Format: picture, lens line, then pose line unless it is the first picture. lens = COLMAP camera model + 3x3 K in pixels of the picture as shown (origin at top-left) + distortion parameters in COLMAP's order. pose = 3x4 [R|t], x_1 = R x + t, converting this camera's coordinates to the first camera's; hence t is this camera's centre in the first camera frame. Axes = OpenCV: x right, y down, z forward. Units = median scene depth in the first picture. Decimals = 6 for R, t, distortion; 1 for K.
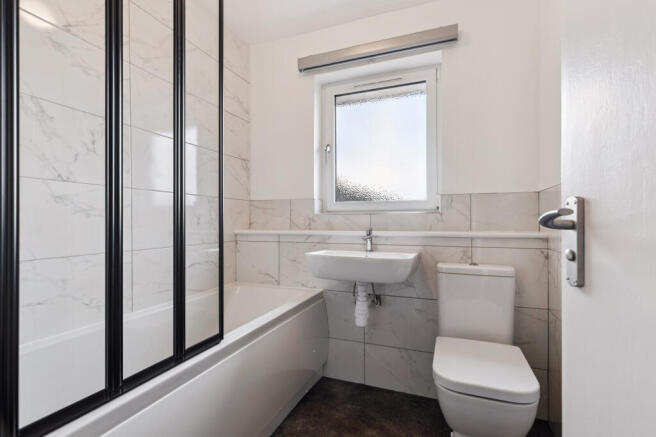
lens RADIAL K [[295.2, 0, 334.0], [0, 295.2, 221.8], [0, 0, 1]] dist [0.002589, -0.000140]
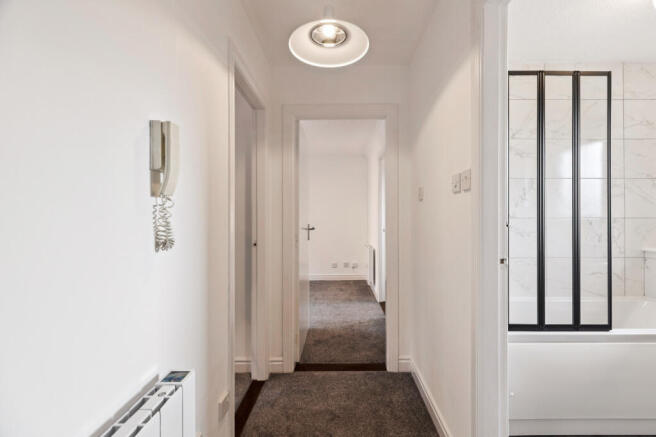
lens RADIAL K [[295.2, 0, 334.1], [0, 295.2, 215.5], [0, 0, 1]] dist [0.002589, -0.000140]
pose [[0.361854, 0.010638, -0.932174, 0.492915], [-0.002648, 0.999943, 0.010383, -0.184496], [0.932231, -0.001288, 0.361861, -0.819577]]
